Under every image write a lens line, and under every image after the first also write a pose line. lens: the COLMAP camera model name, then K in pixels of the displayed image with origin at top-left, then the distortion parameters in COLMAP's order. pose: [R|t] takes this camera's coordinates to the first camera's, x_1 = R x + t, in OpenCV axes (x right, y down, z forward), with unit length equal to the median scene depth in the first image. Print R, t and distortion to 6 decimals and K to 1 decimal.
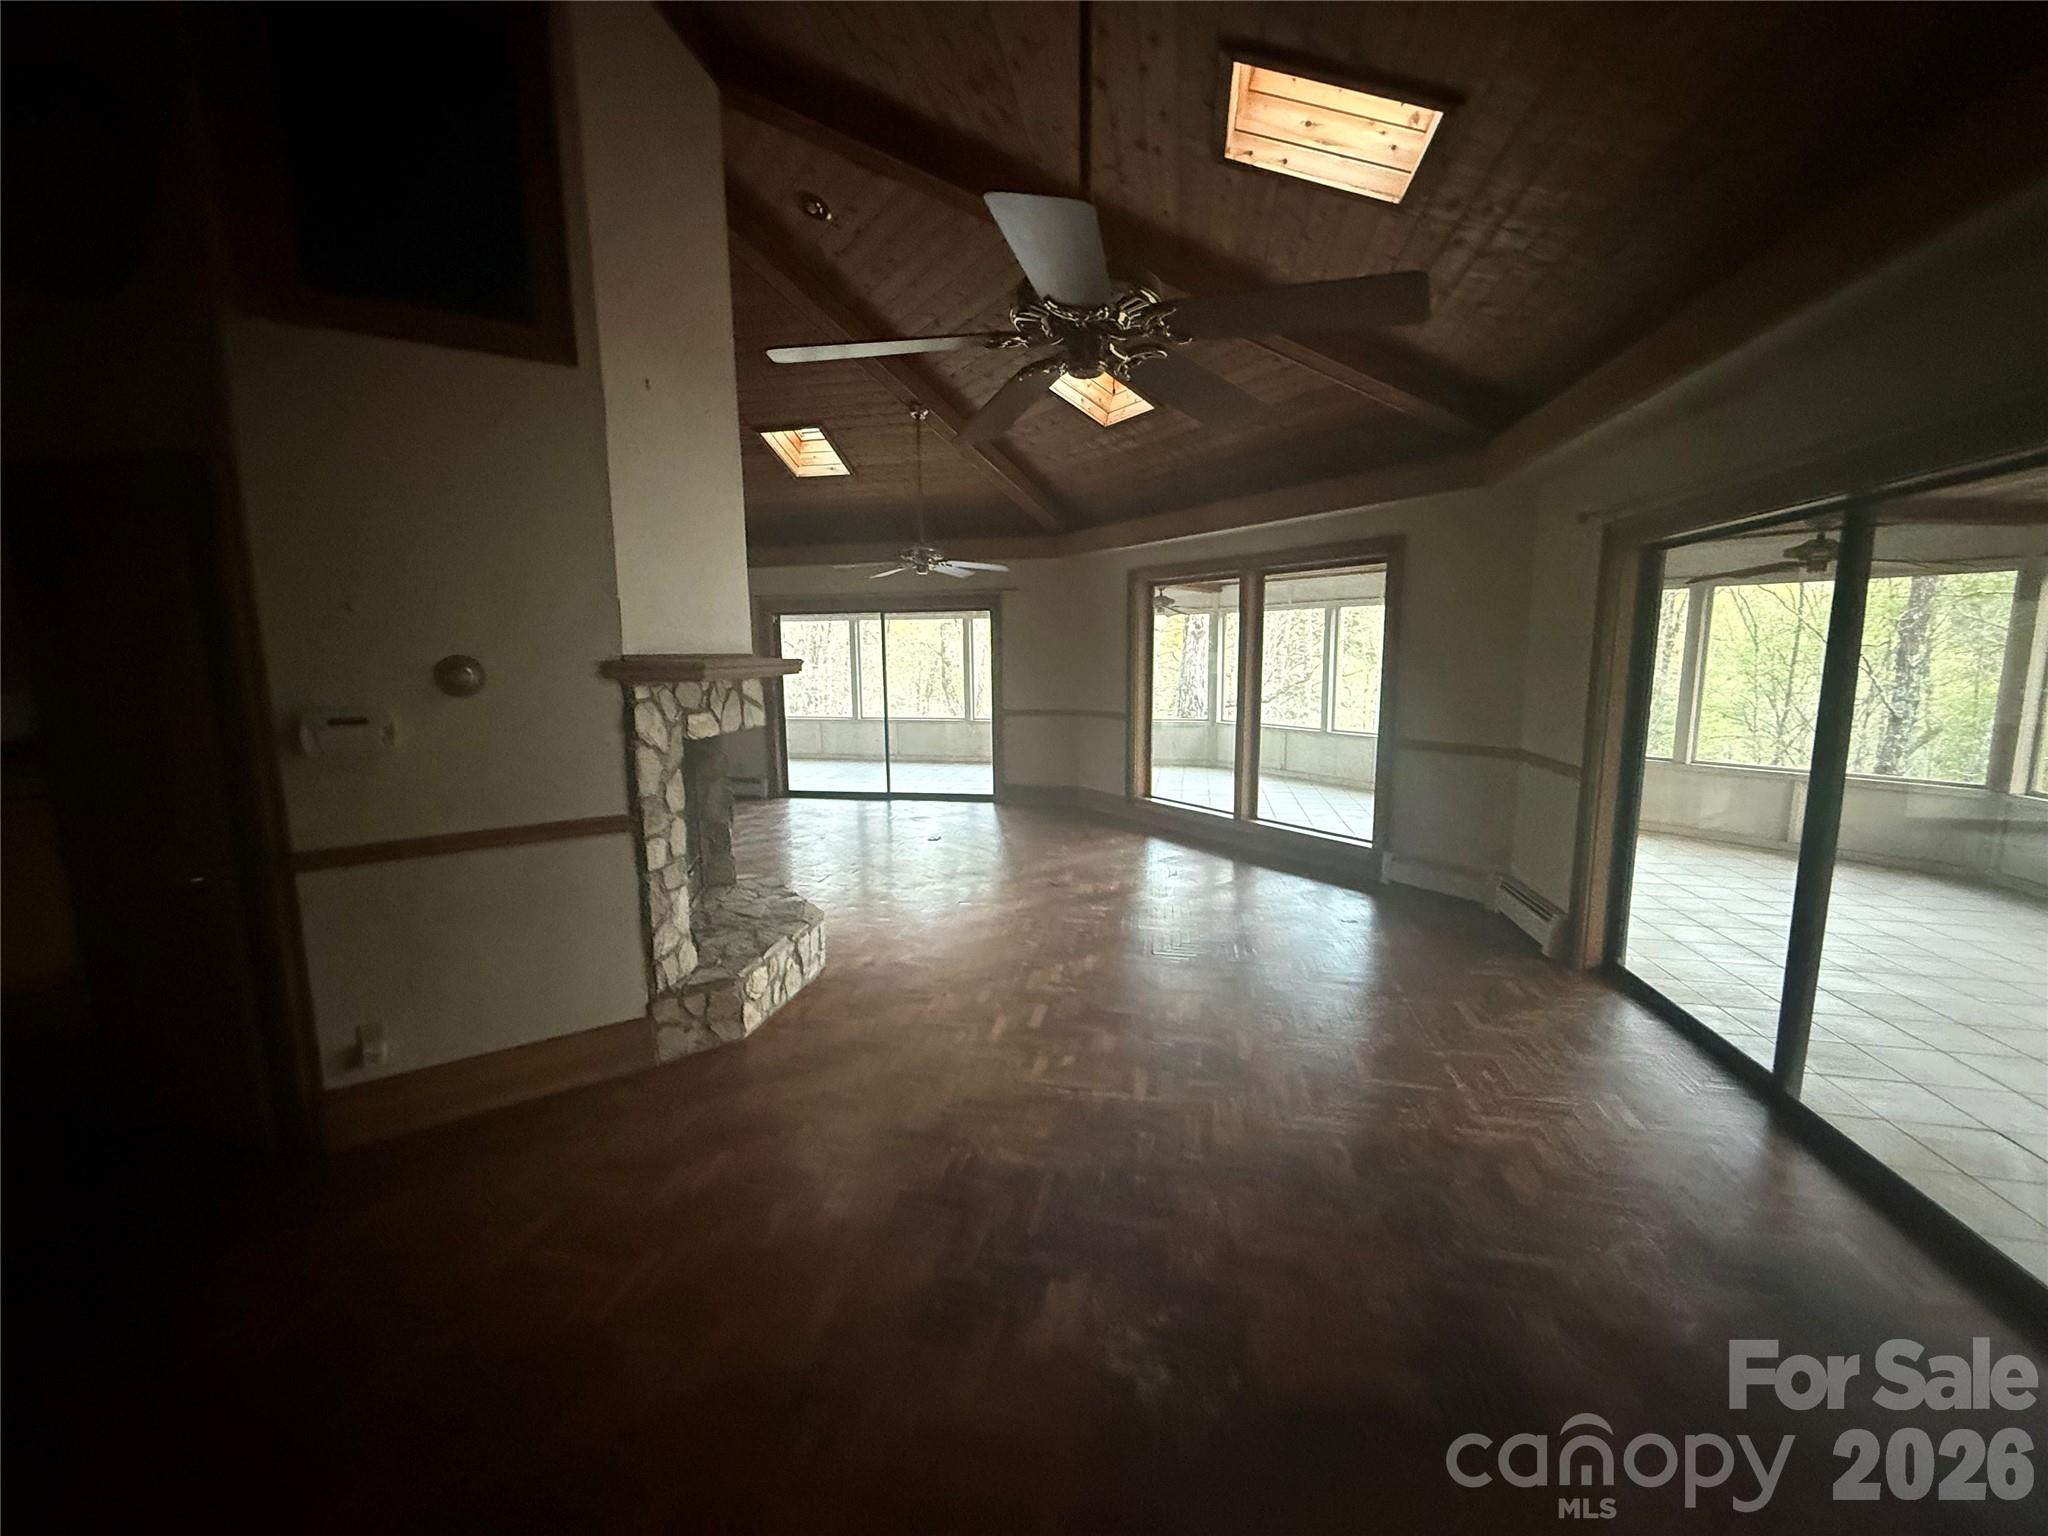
lens RADIAL K [[834.4, 0, 1010.2], [0, 834.4, 768.1], [0, 0, 1]] dist [-0.009332, 0.000909]
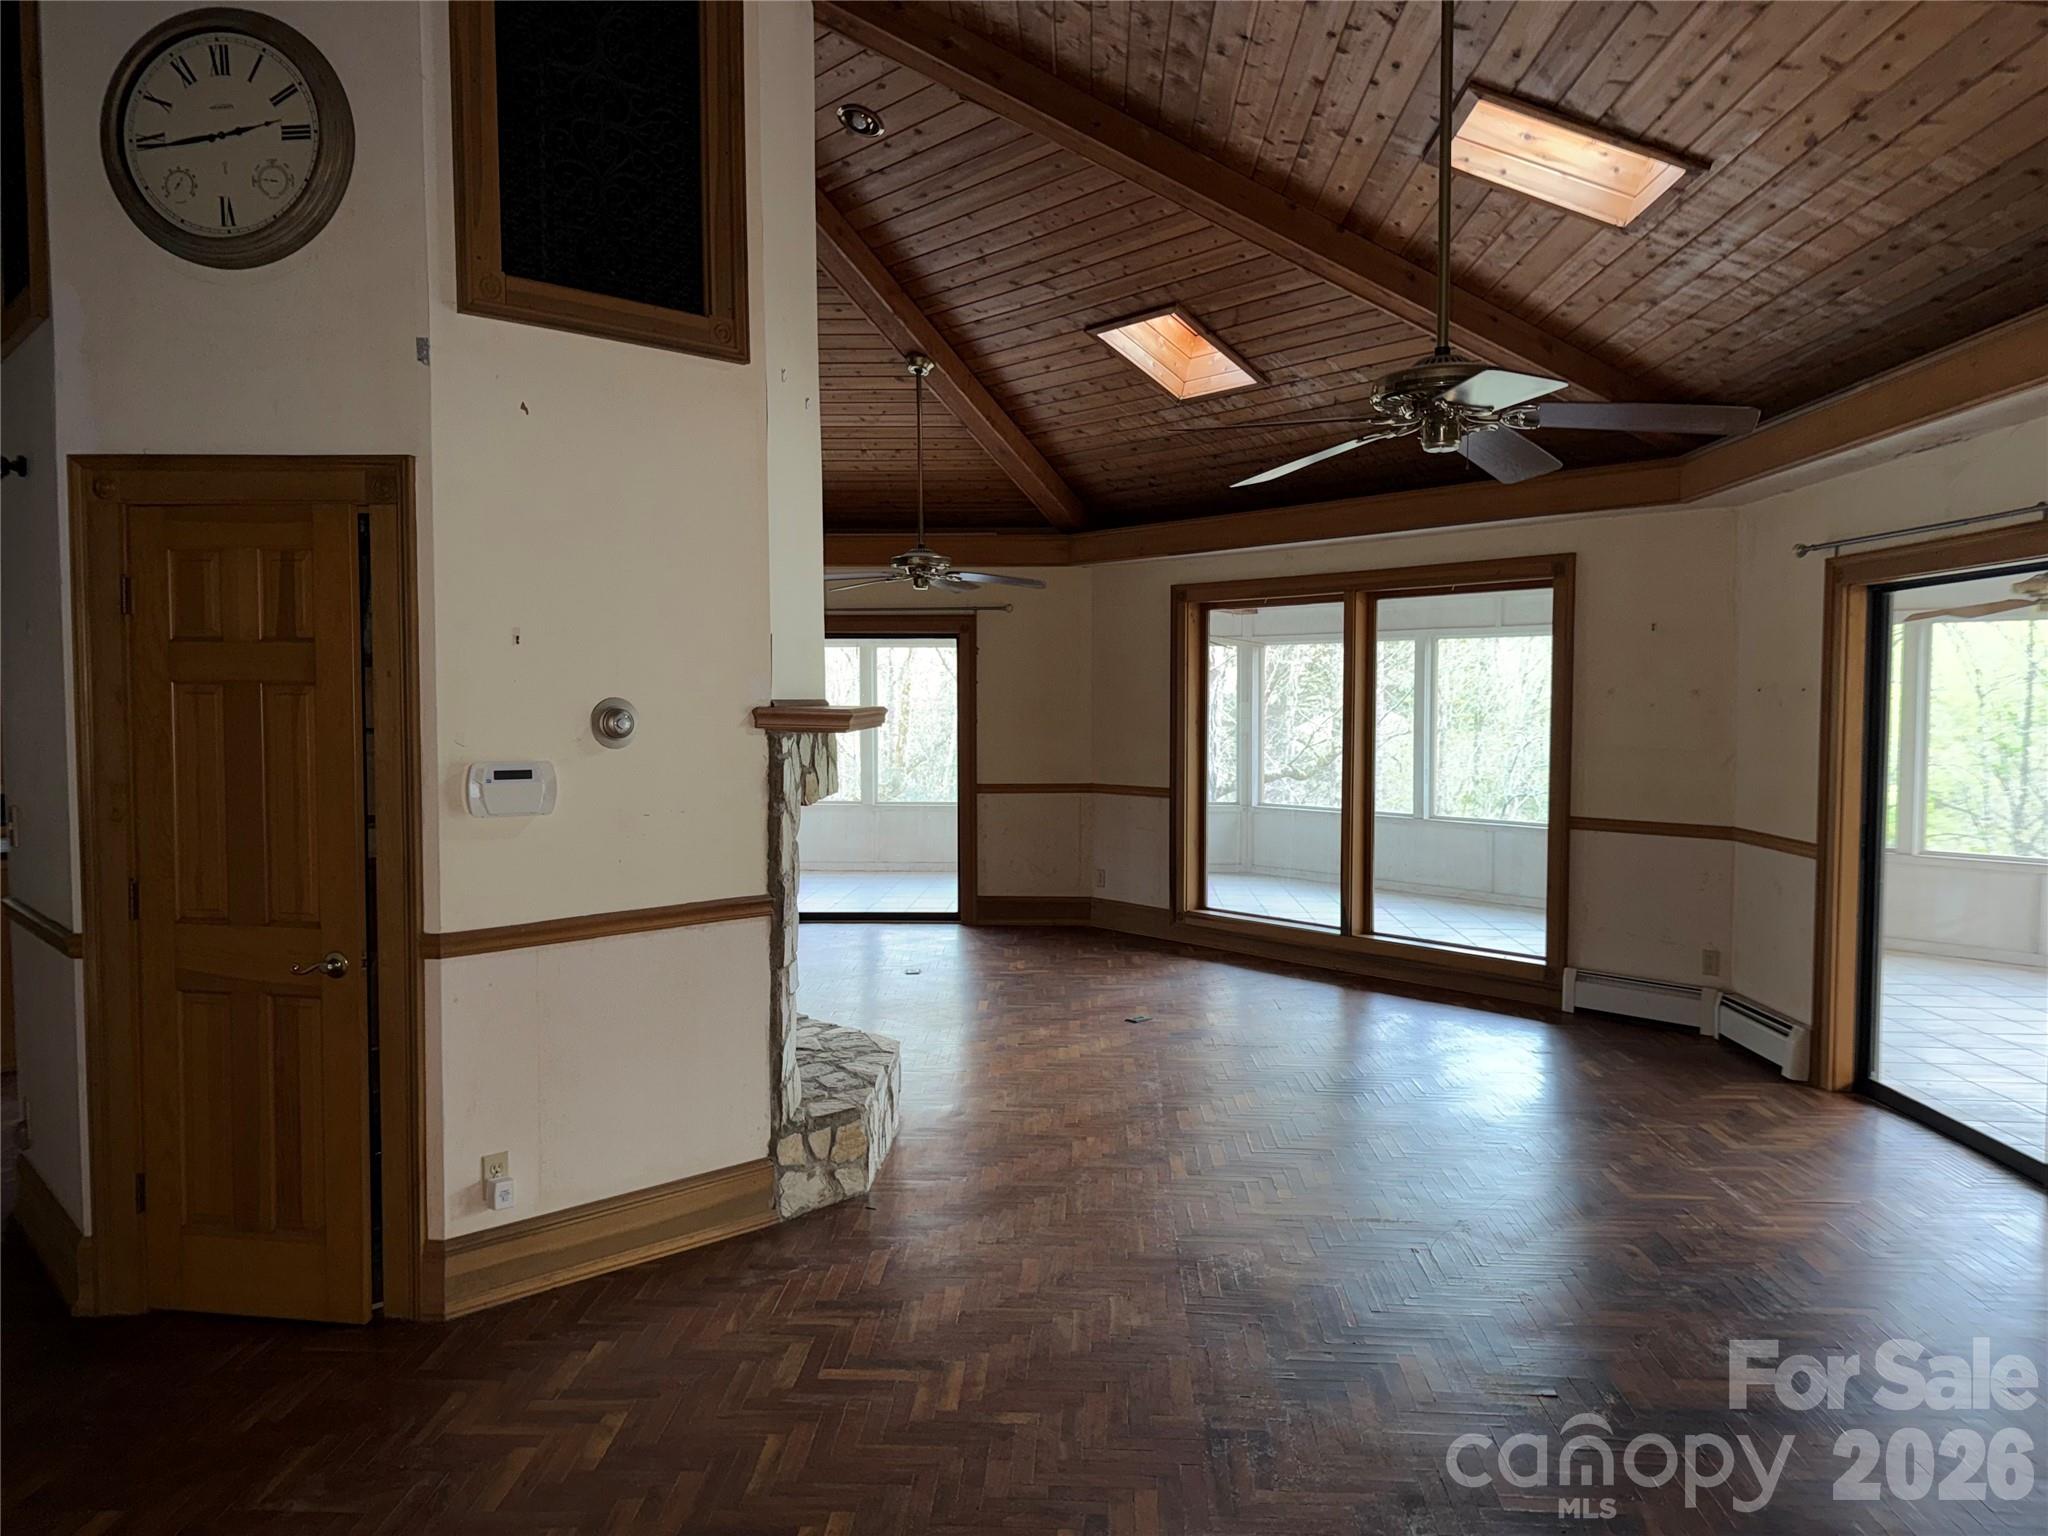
lens RADIAL K [[1446.0, 0, 1023.6], [0, 1446.0, 761.4], [0, 0, 1]] dist [0.000067, -0.015003]
pose [[0.989355, 0.003891, 0.145472, -0.293009], [0.009840, 0.995566, -0.093545, 0.042311], [-0.145191, 0.093981, 0.984930, -0.301046]]
